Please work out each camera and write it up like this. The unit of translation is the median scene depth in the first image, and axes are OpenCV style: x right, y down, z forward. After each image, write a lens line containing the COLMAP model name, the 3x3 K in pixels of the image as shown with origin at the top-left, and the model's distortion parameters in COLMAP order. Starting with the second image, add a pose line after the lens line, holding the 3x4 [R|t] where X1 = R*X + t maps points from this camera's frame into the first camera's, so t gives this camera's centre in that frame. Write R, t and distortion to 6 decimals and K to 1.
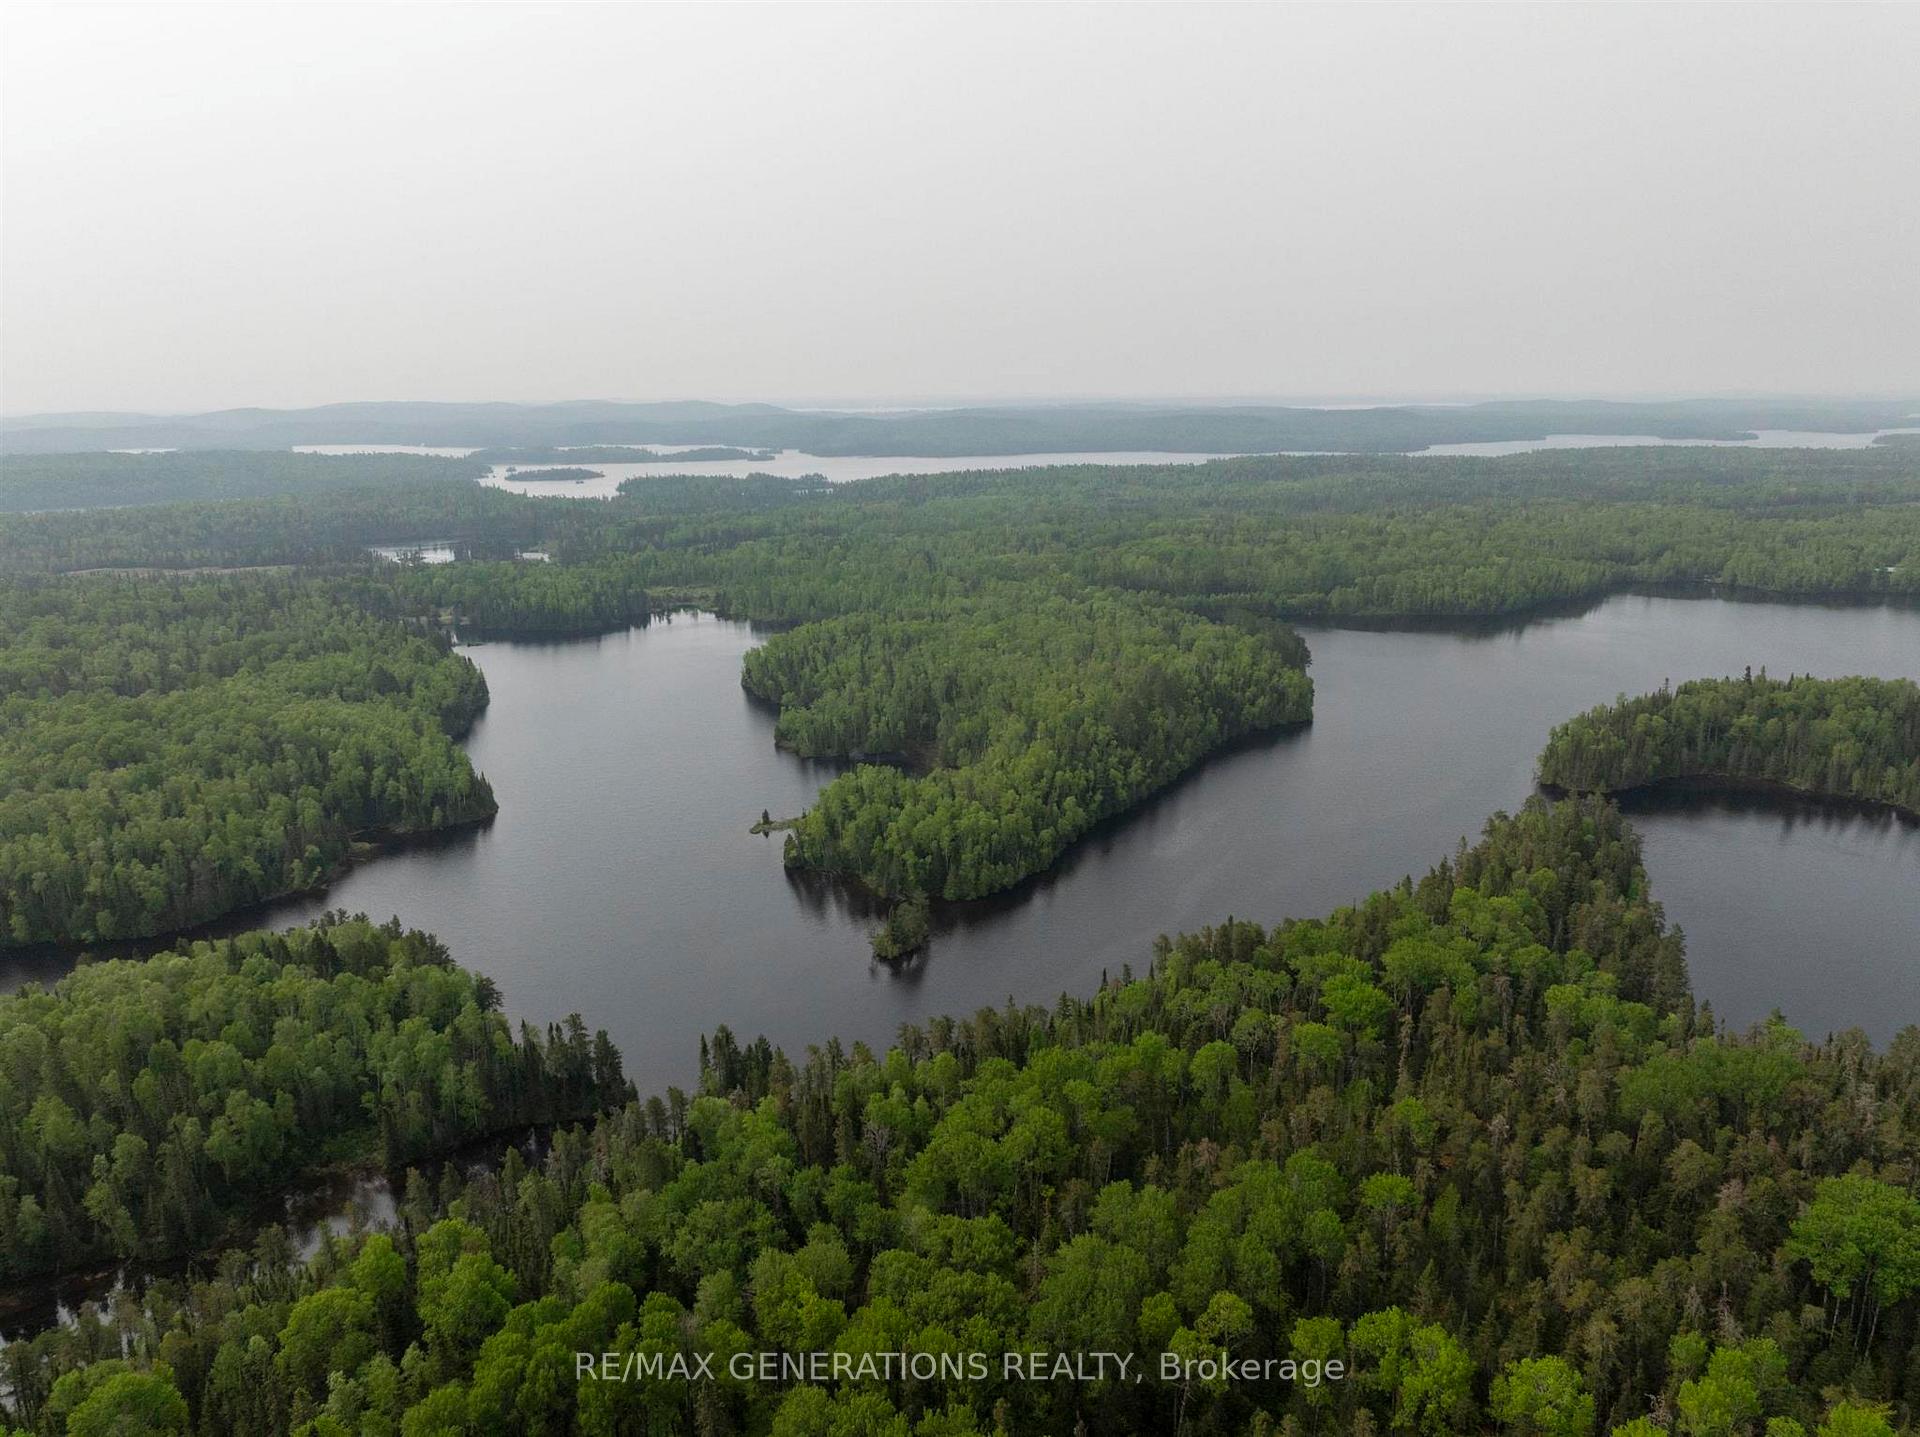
lens RADIAL K [[1349.2, 0, 960.0], [0, 1349.2, 718.5], [0, 0, 1]] dist [-0.036016, -0.000768]
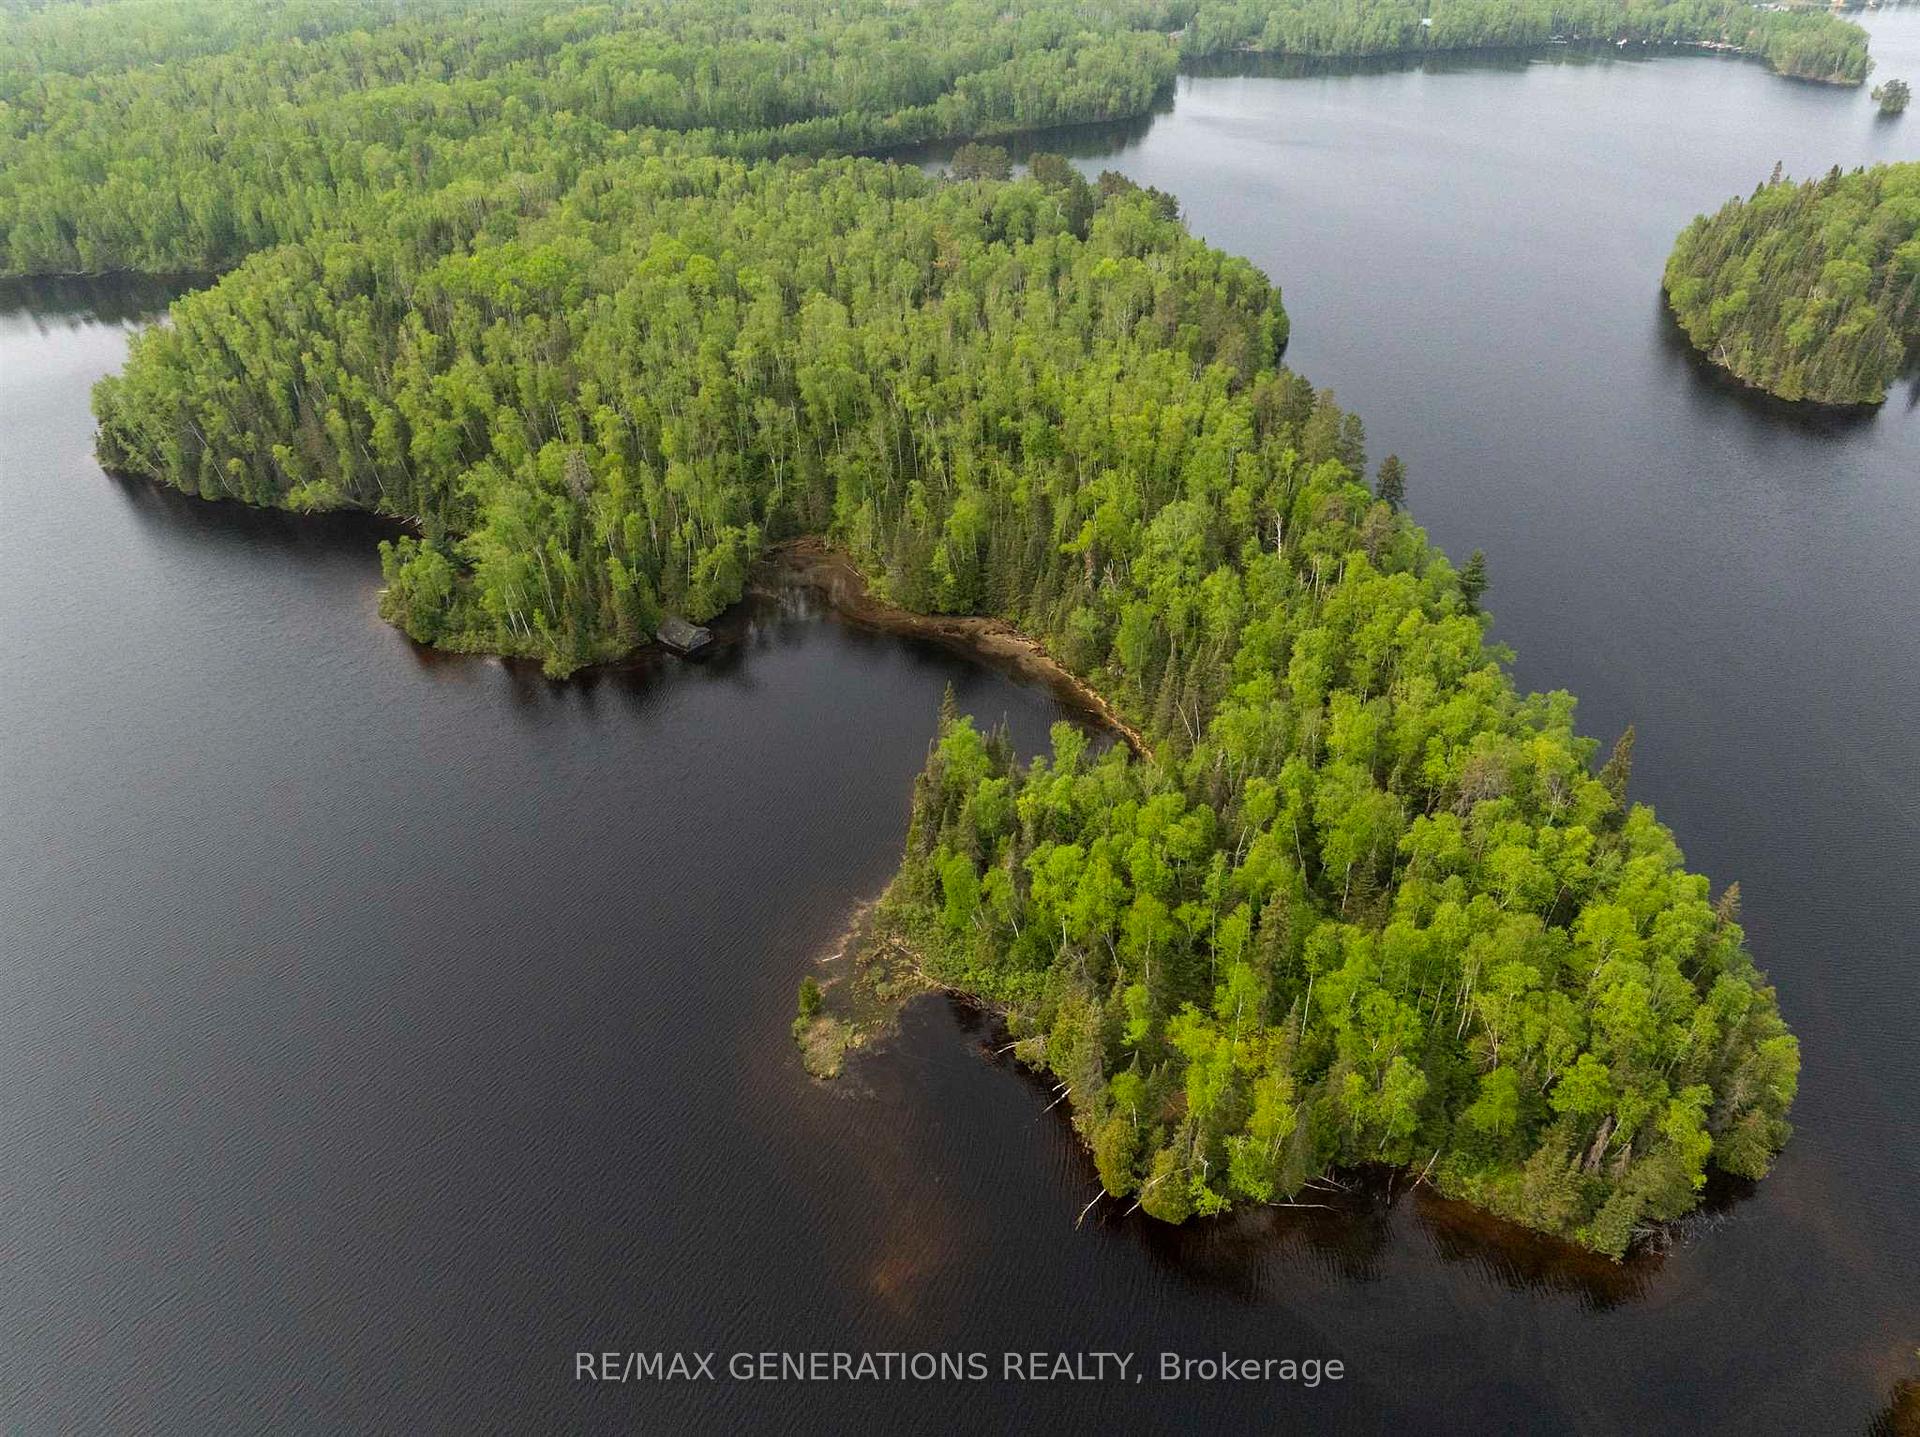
lens RADIAL K [[1354.6, 0, 960.0], [0, 1354.6, 718.5], [0, 0, 1]] dist [-0.051781, 0.022329]
pose [[0.818049, -0.311290, 0.483627, -0.207573], [0.134513, 0.921101, 0.365347, -0.084887], [-0.559198, -0.233818, 0.795378, 0.608512]]
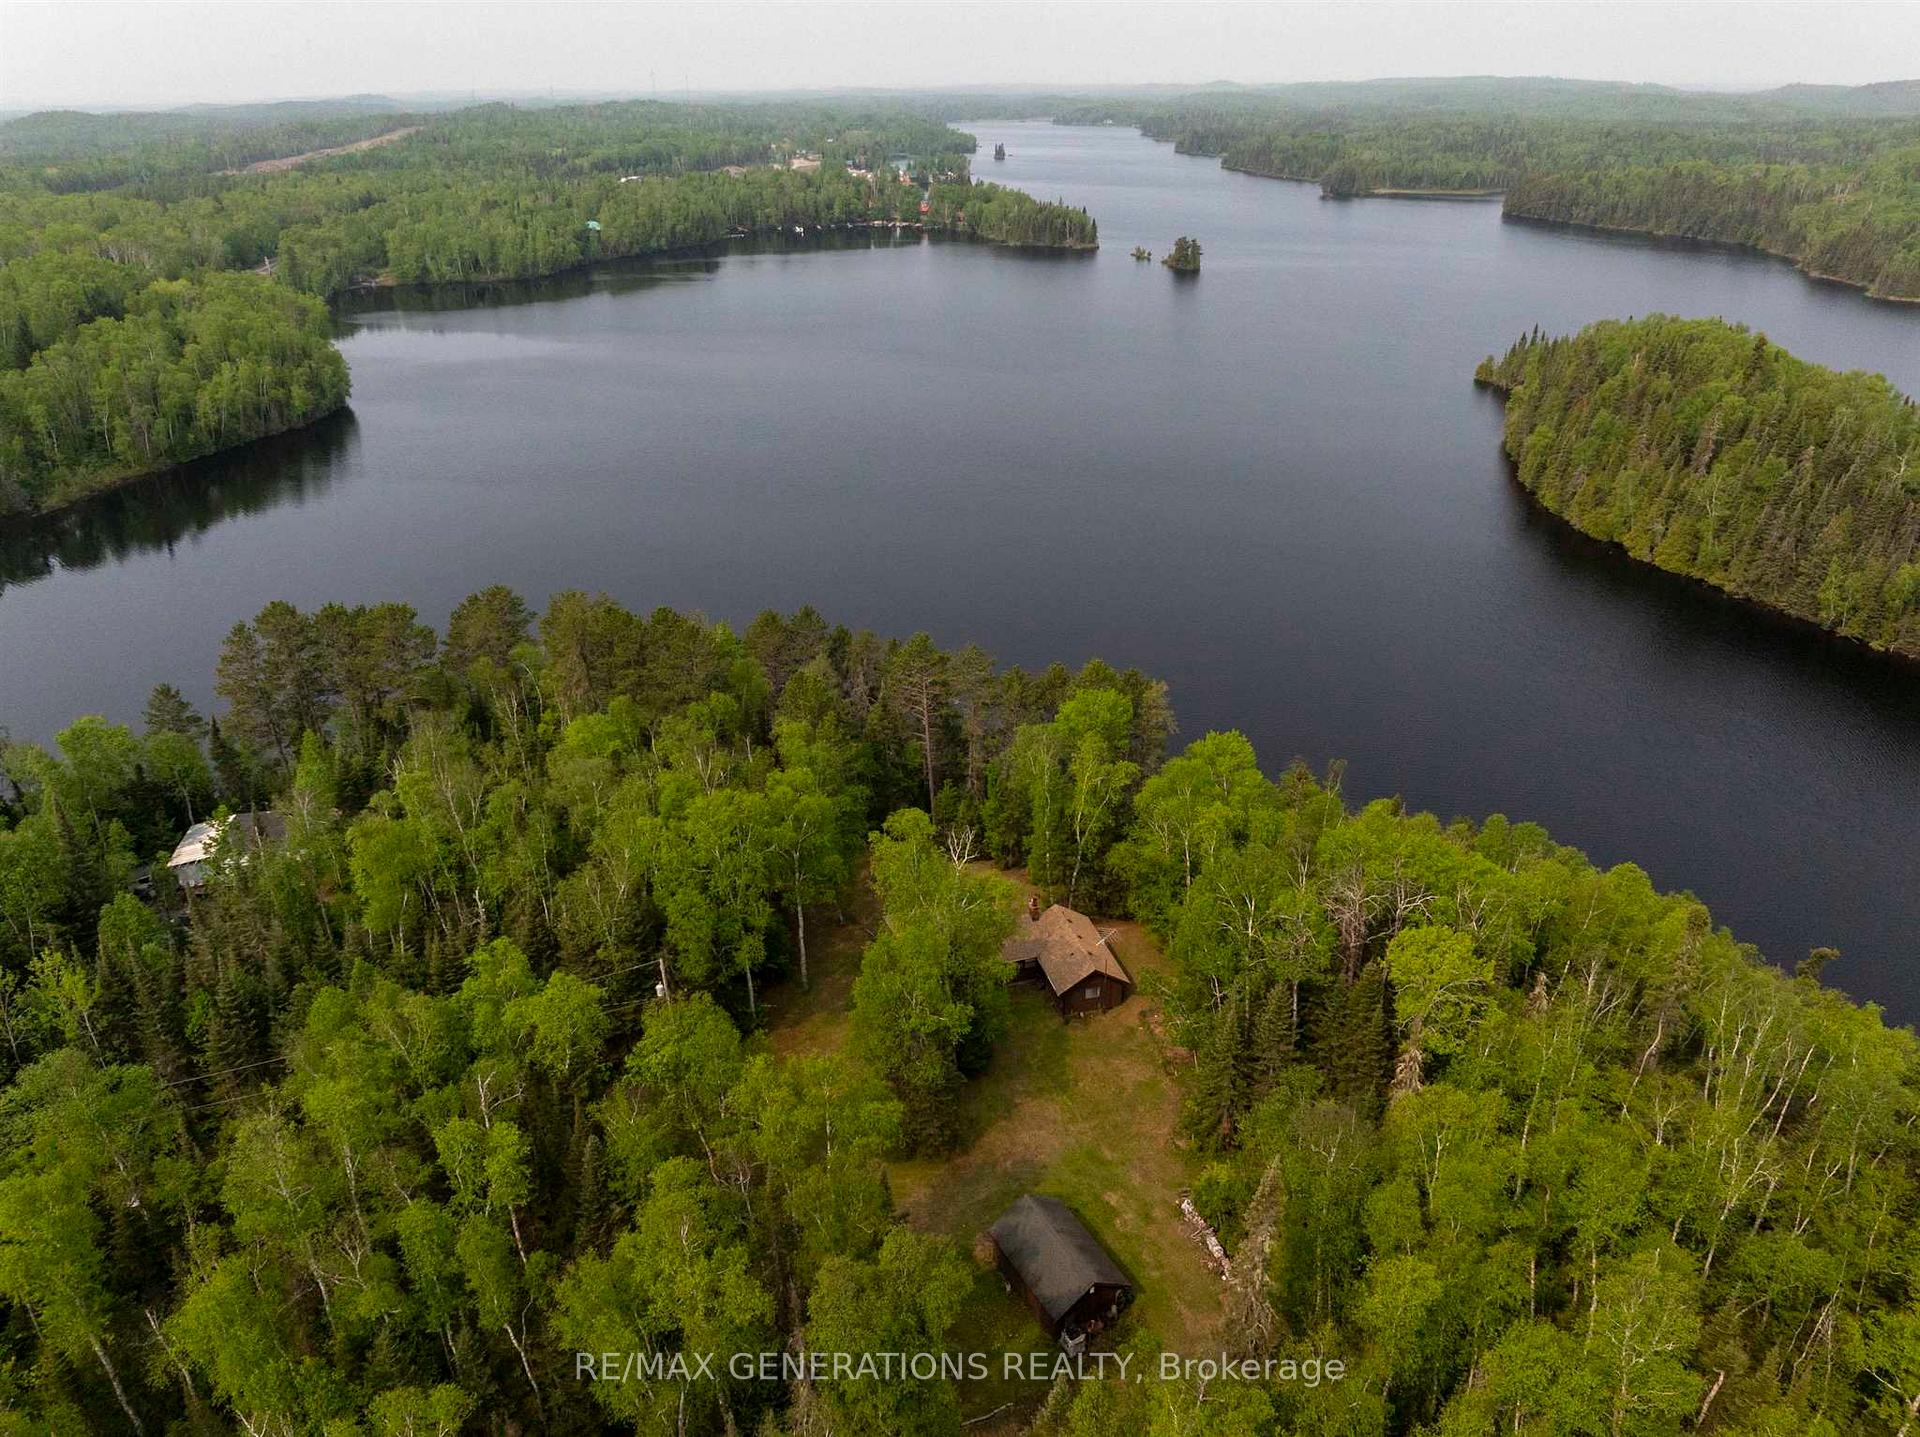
lens RADIAL K [[1354.6, 0, 960.0], [0, 1354.6, 718.5], [0, 0, 1]] dist [-0.051781, 0.022329]
pose [[0.233077, -0.410827, 0.881417, 0.069630], [0.233853, 0.903462, 0.359263, -0.146031], [-0.943921, 0.122386, 0.306649, 1.088111]]
